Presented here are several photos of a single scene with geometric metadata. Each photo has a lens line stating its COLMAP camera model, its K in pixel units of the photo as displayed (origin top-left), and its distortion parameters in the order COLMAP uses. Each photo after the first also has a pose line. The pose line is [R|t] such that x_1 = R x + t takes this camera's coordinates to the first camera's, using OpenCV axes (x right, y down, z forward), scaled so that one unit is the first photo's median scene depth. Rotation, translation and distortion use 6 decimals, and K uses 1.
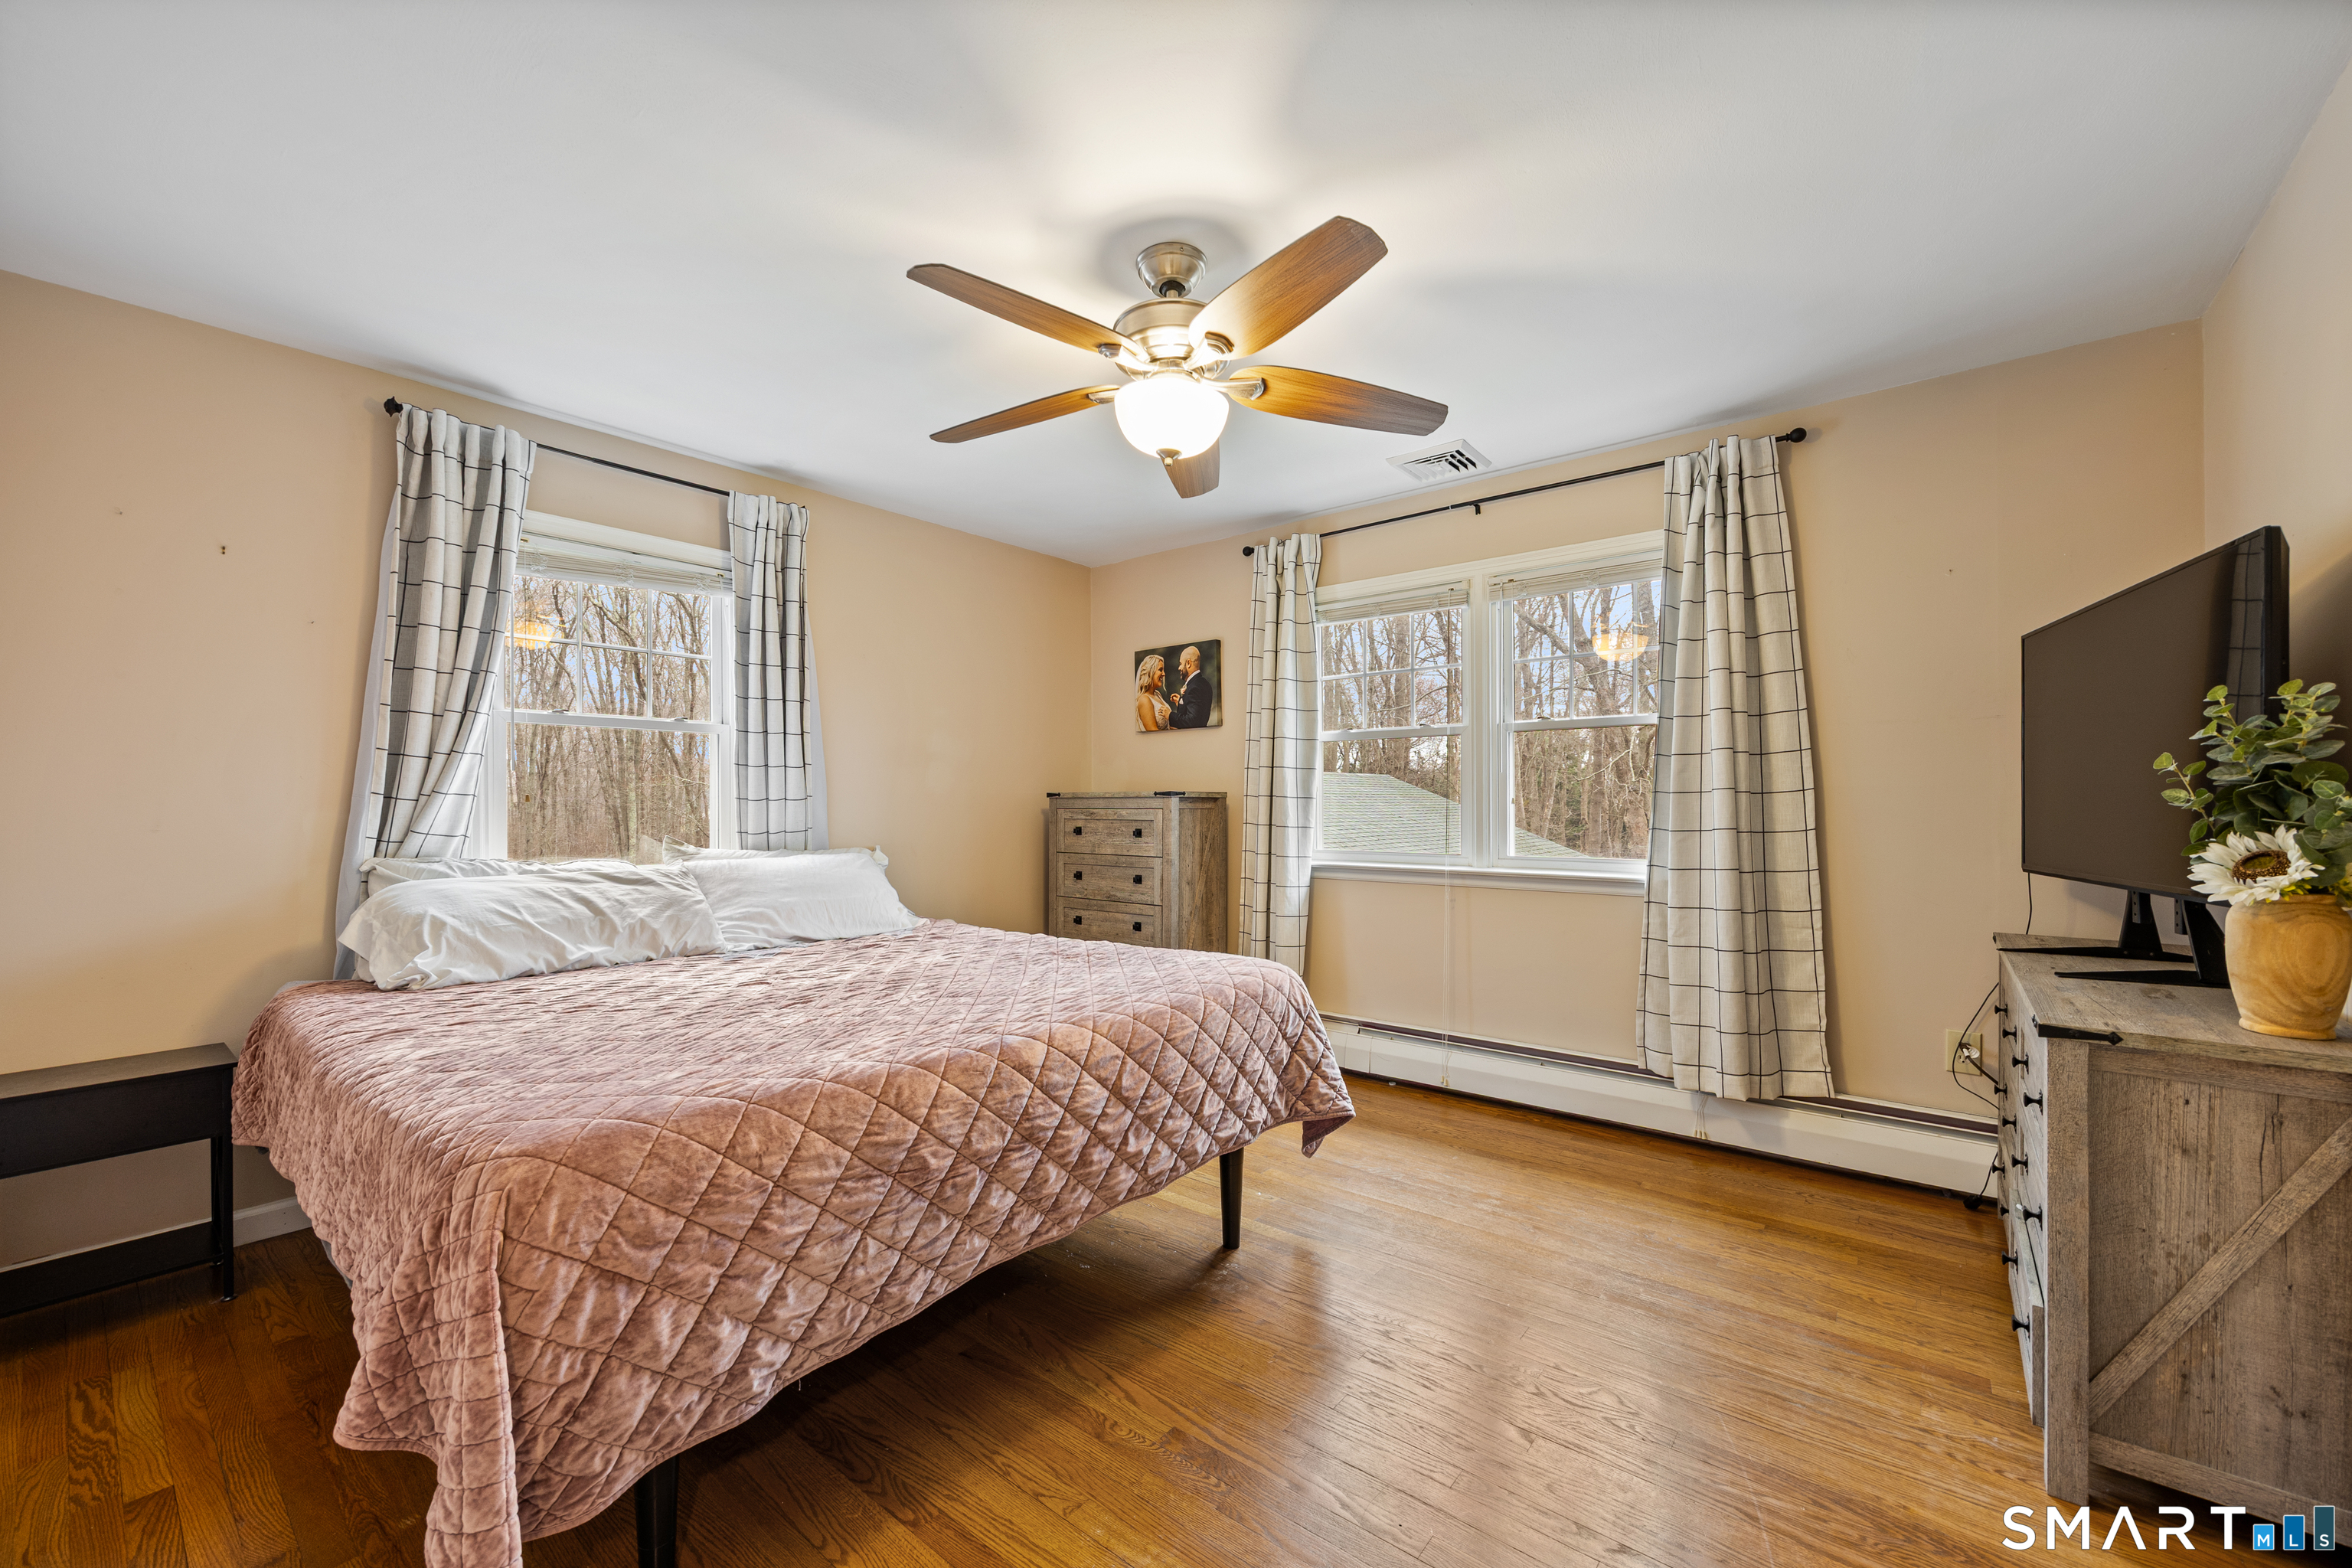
lens RADIAL K [[930.9, 0, 1172.0], [0, 930.9, 796.8], [0, 0, 1]] dist [-0.001623, -0.000081]
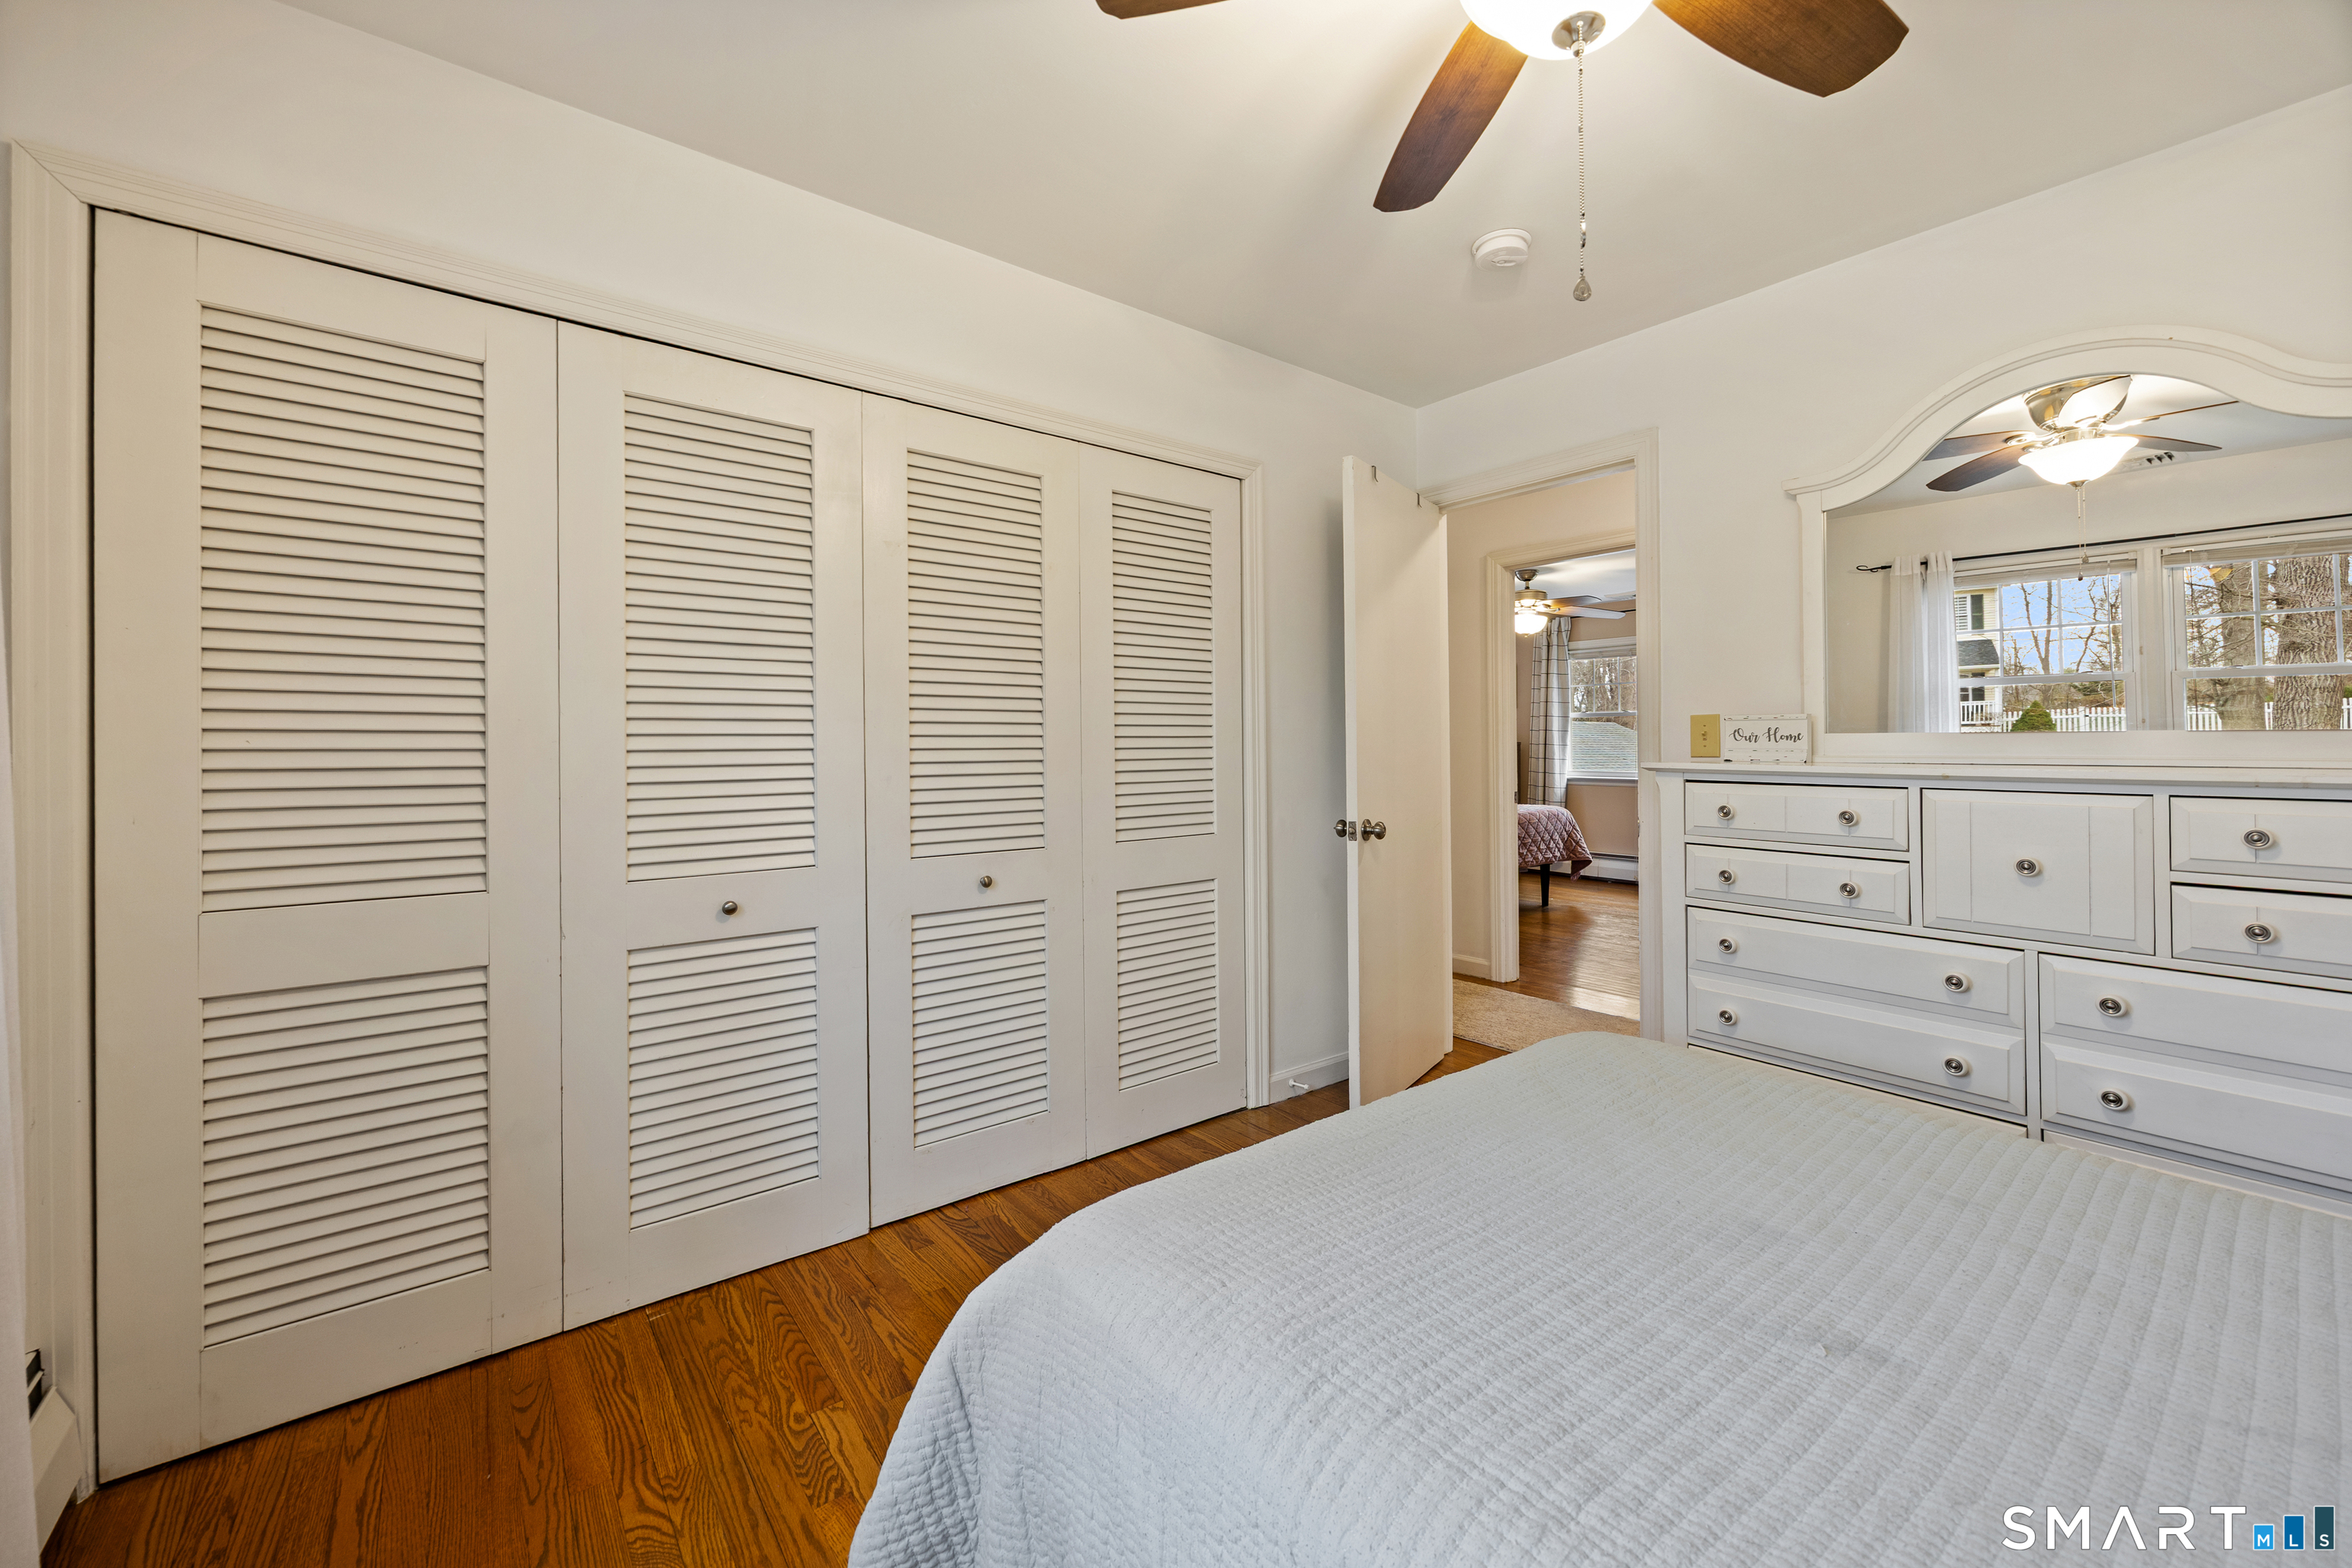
lens RADIAL K [[930.9, 0, 1140.3], [0, 930.9, 740.5], [0, 0, 1]] dist [-0.001623, -0.000081]
pose [[0.969904, -0.003936, -0.243456, -0.440083], [0.004429, 0.999989, 0.001475, -0.026432], [0.243448, -0.002509, 0.969911, -2.045157]]
